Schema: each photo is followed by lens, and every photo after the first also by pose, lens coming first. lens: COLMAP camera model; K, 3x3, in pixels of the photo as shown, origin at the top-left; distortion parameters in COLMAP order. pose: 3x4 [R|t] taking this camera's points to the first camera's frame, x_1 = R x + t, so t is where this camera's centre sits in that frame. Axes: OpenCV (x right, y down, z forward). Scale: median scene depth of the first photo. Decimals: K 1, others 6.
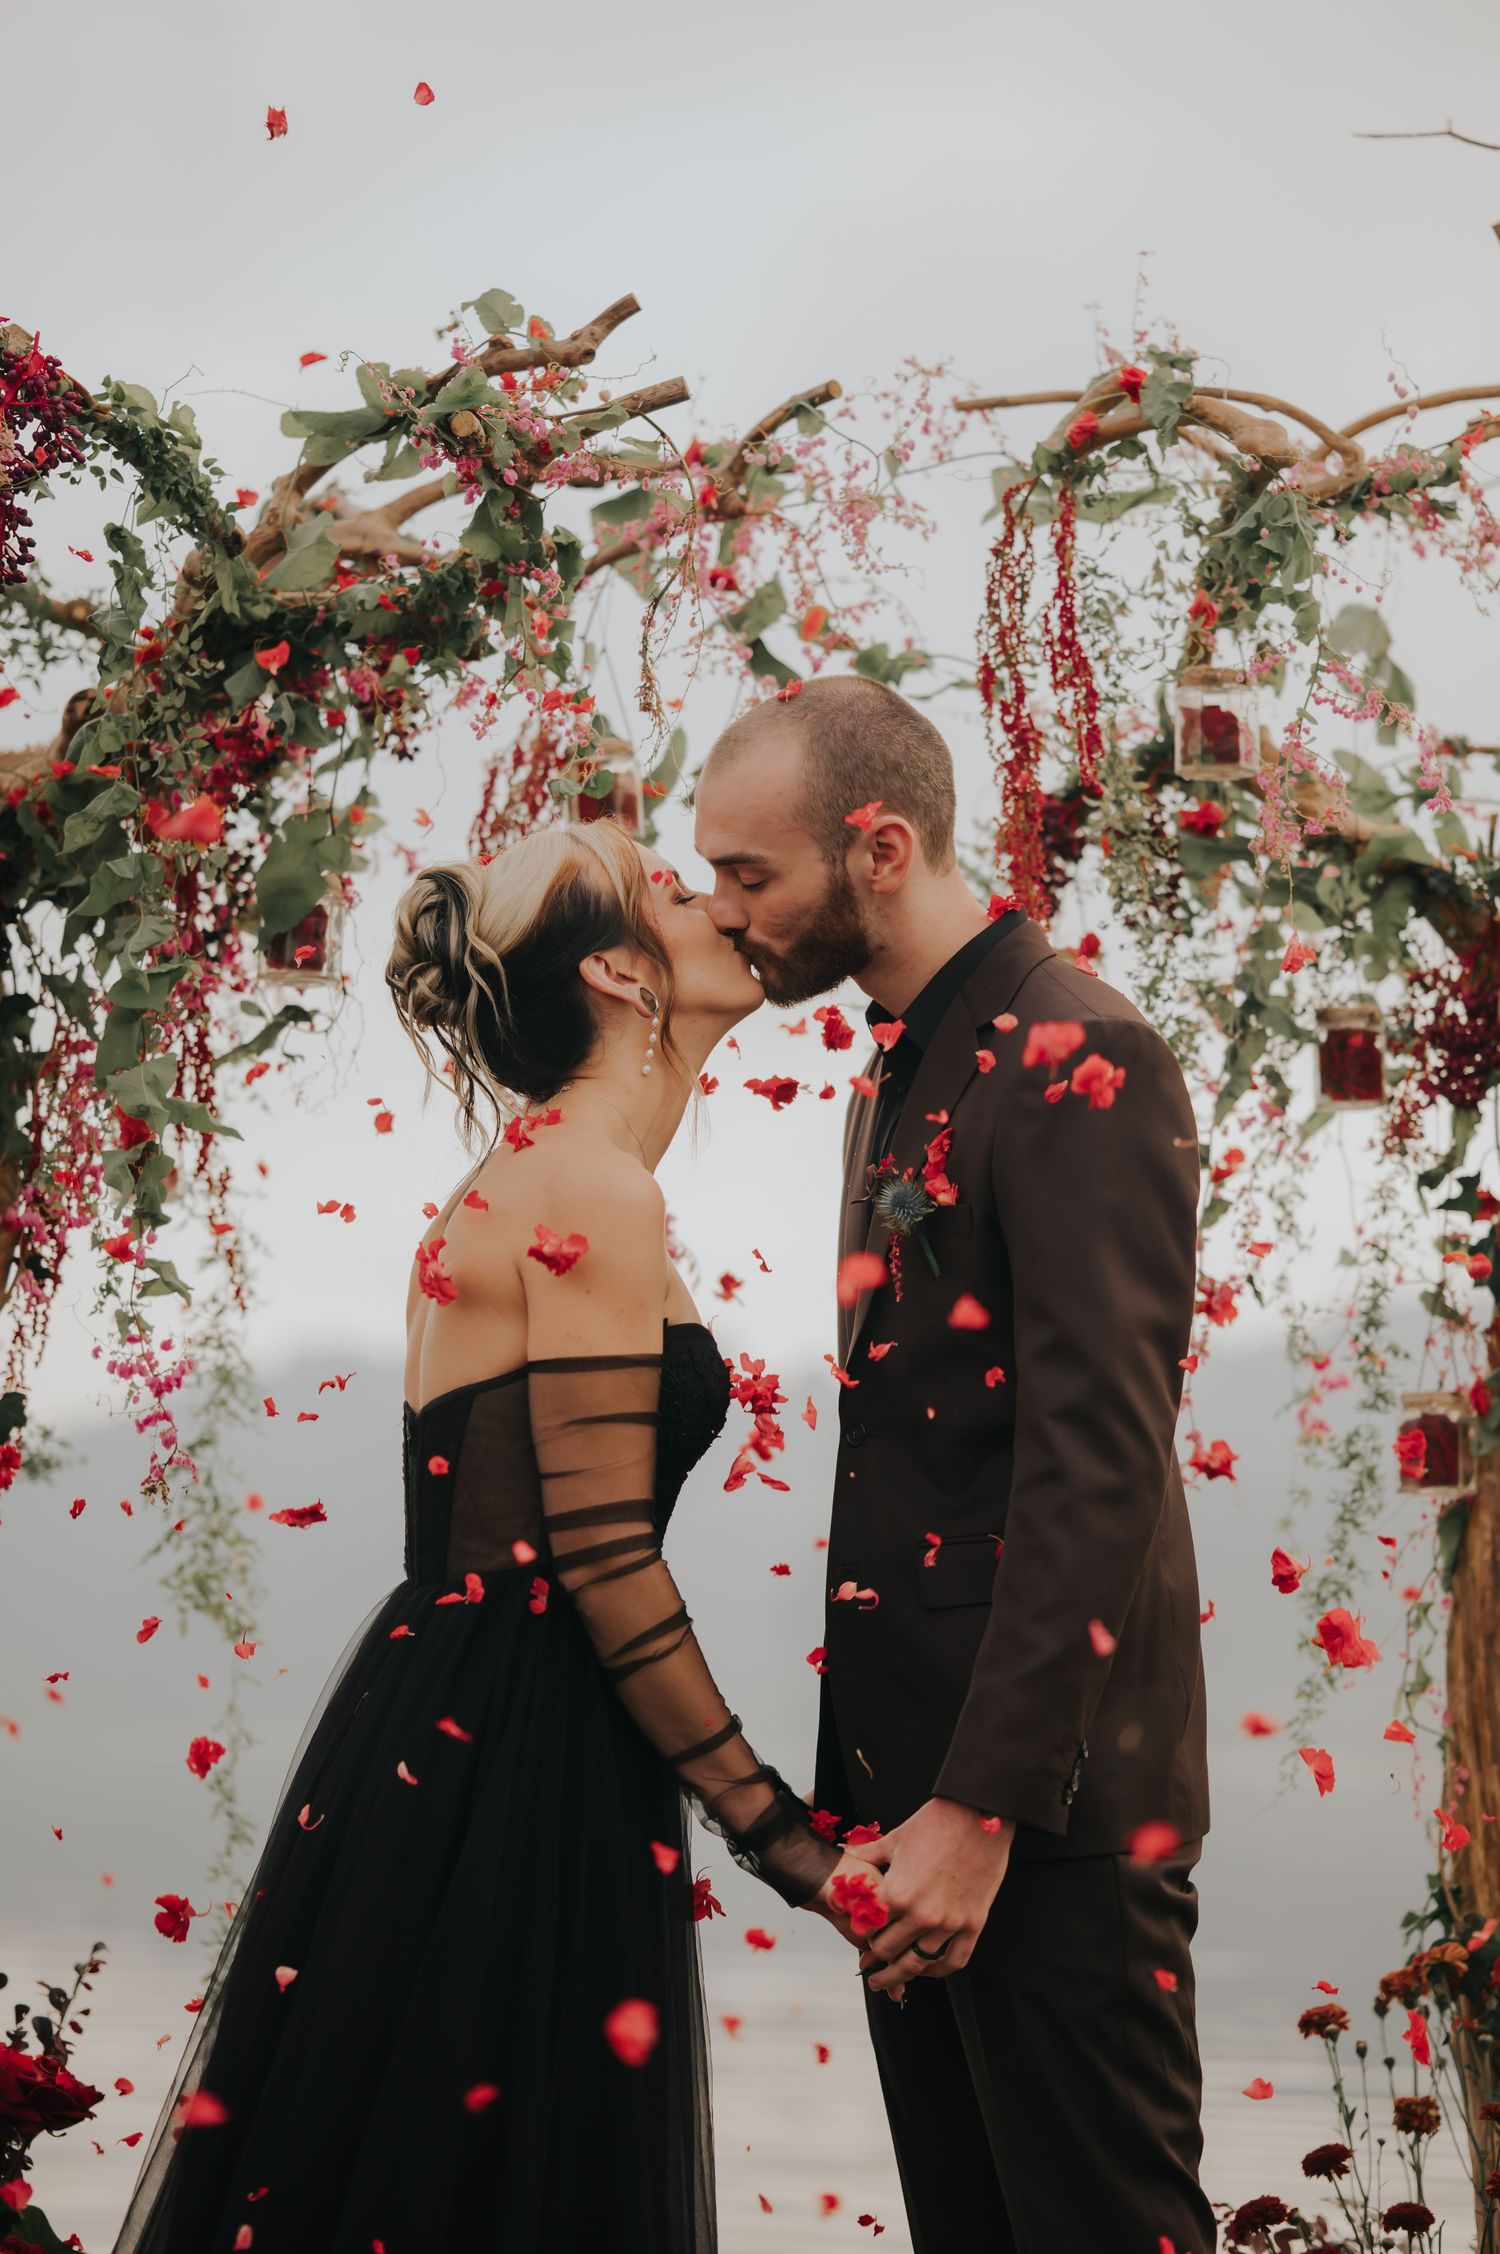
lens RADIAL K [[5267.6, 0, 791.3], [0, 5267.6, 1124.9], [0, 0, 1]] dist [-0.029608, 0.023825]
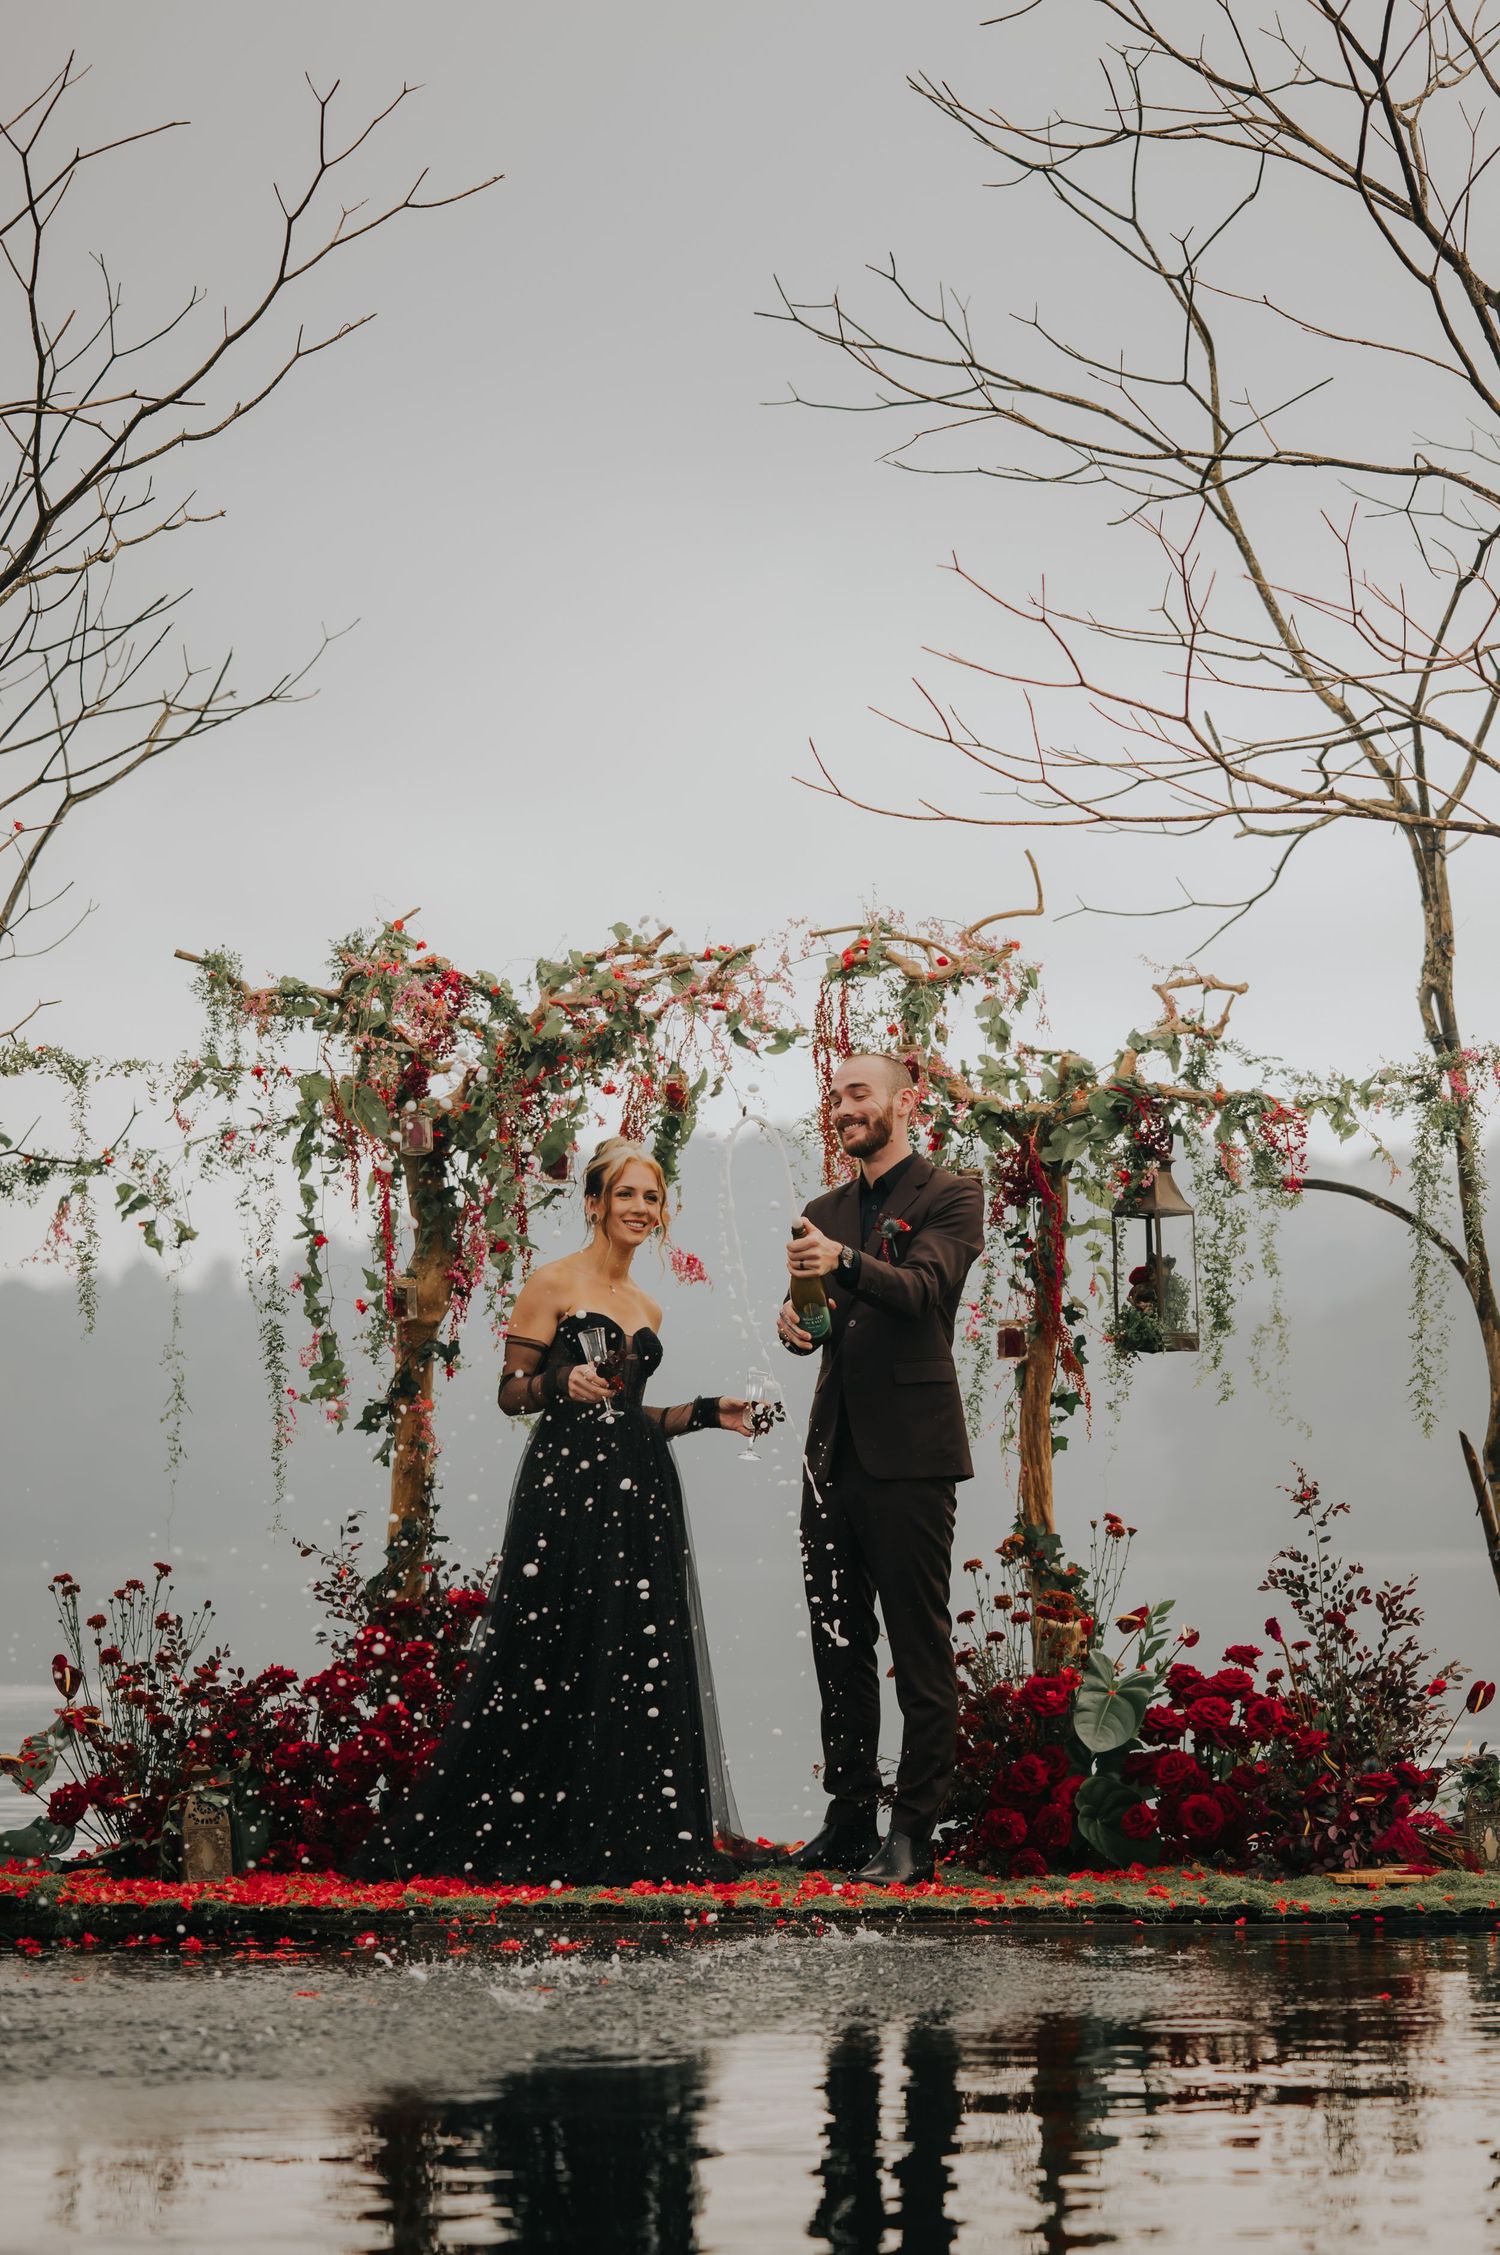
lens RADIAL K [[5622.0, 0, 831.5], [0, 5622.0, 1124.3], [0, 0, 1]] dist [0.021804, -0.512882]
pose [[0.997639, -0.034775, -0.059221, 0.203674], [0.037708, 0.998079, 0.049150, -0.183071], [0.057398, -0.051267, 0.997034, -1.734188]]
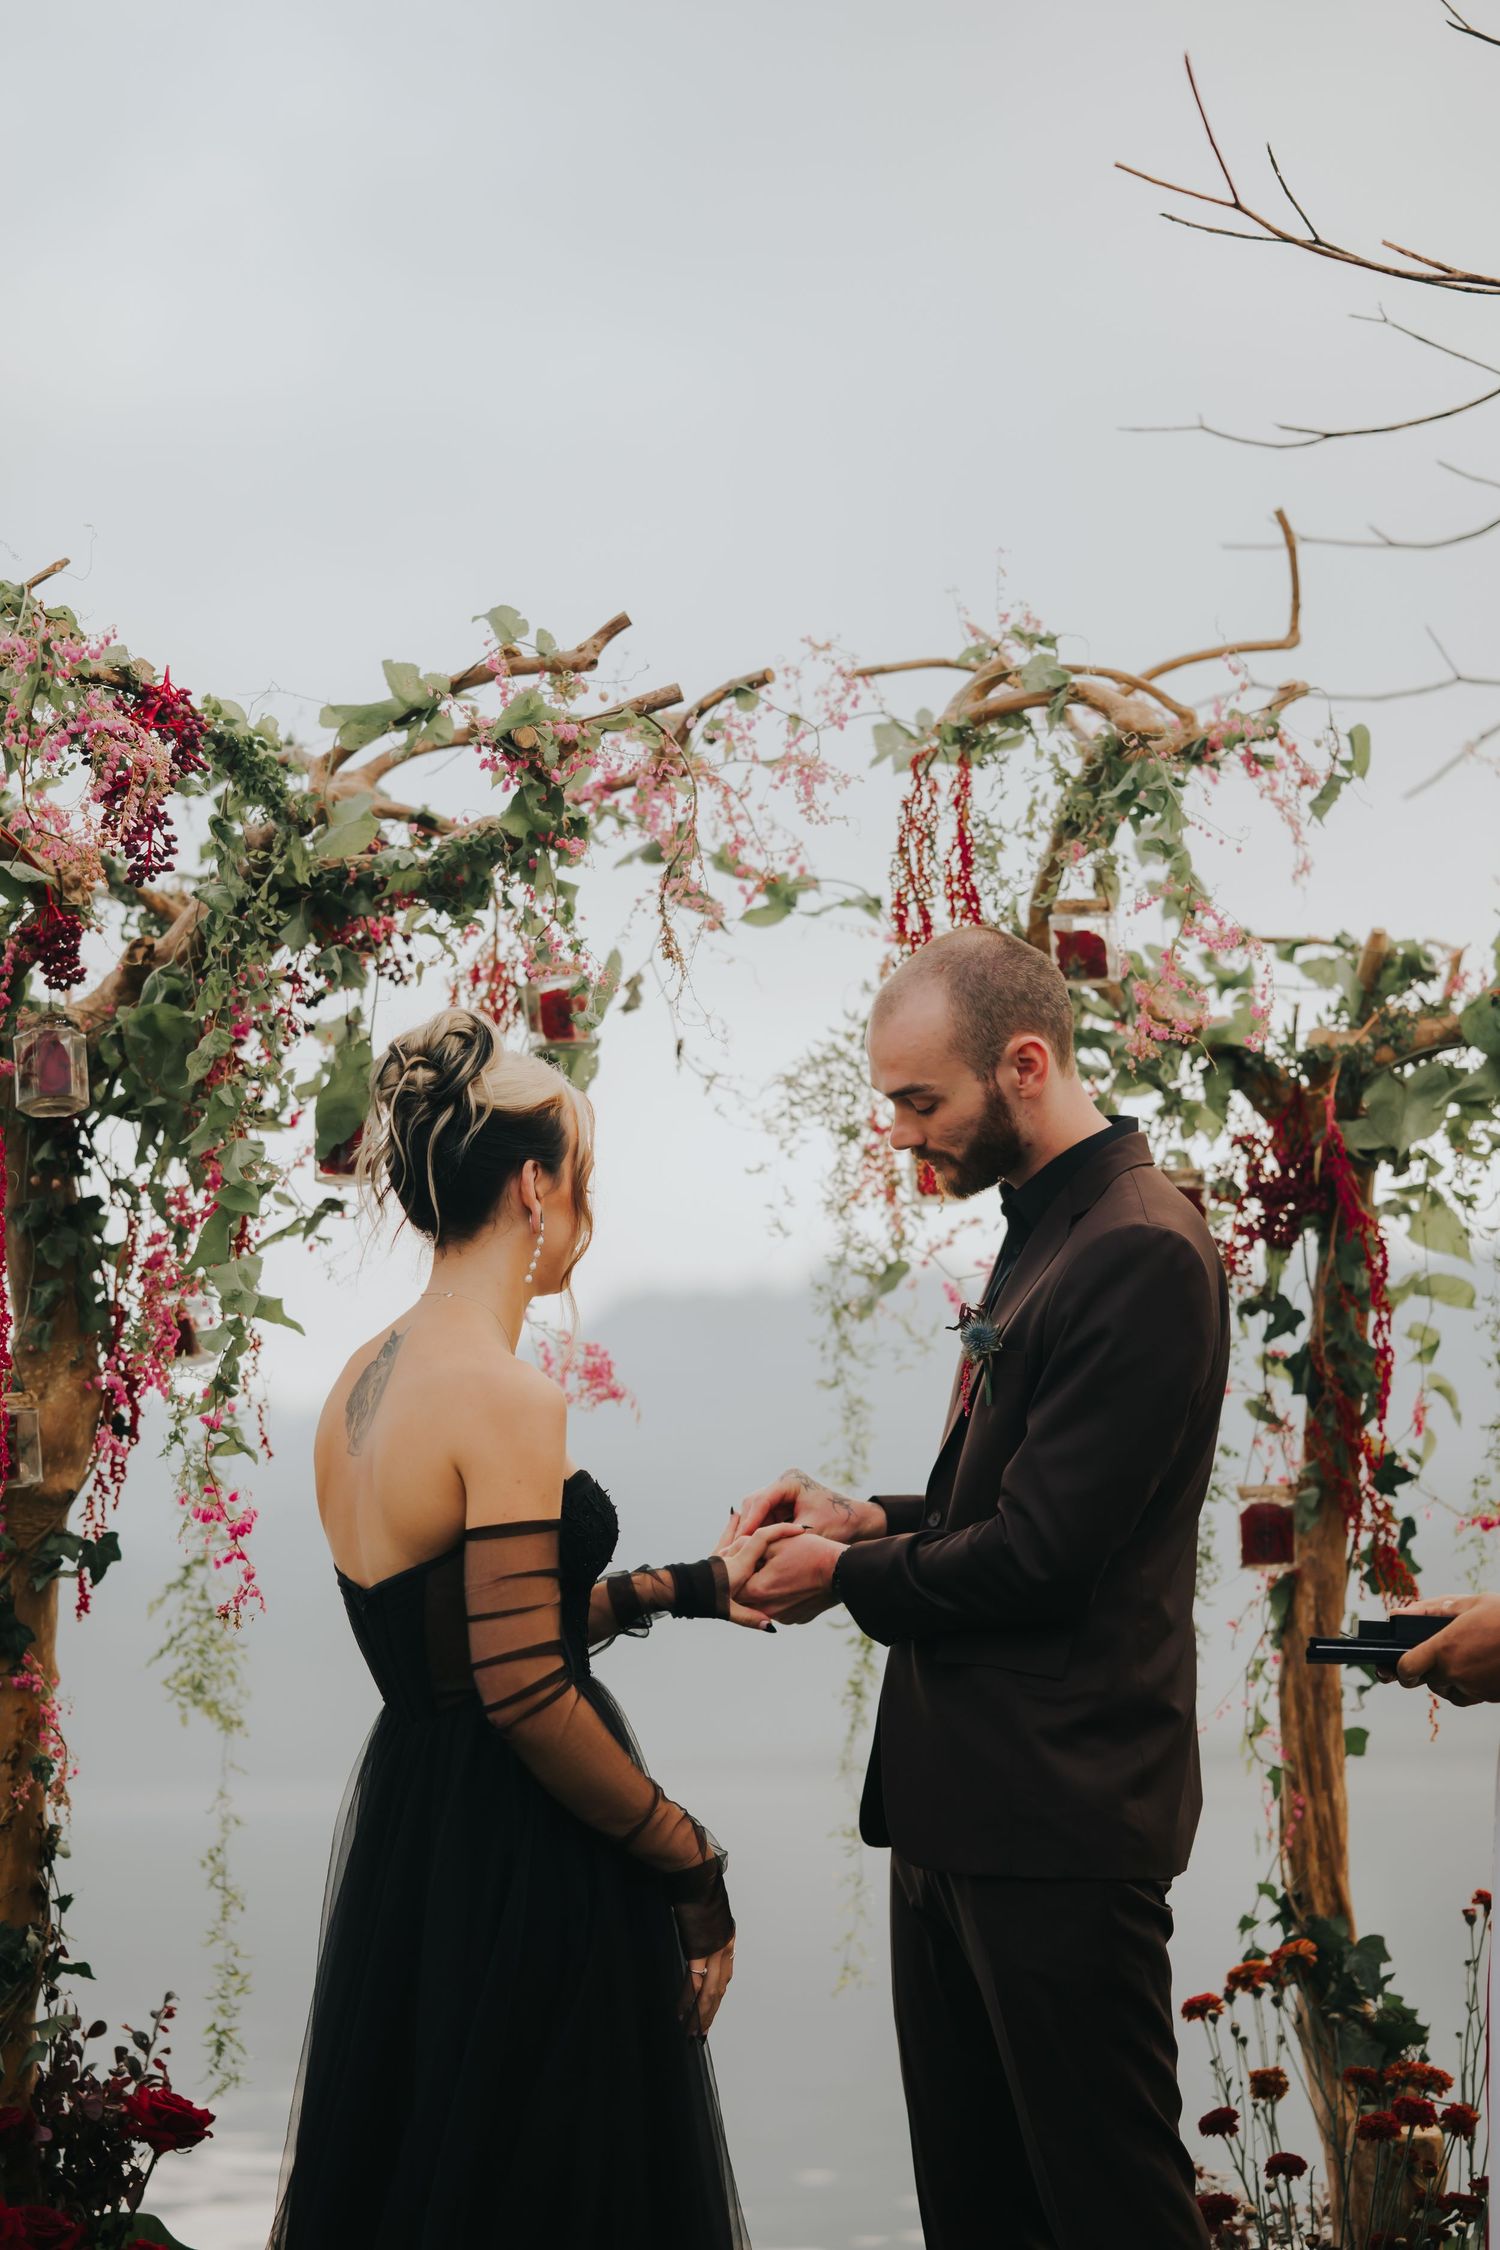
lens RADIAL K [[5675.1, 0, 641.1], [0, 5675.1, 1122.2], [0, 0, 1]] dist [-0.040482, 0.187686]
pose [[0.993704, -0.030216, 0.107884, -0.160629], [0.029886, 0.999542, 0.004678, -0.043480], [-0.107976, -0.001425, 0.994152, -0.282117]]
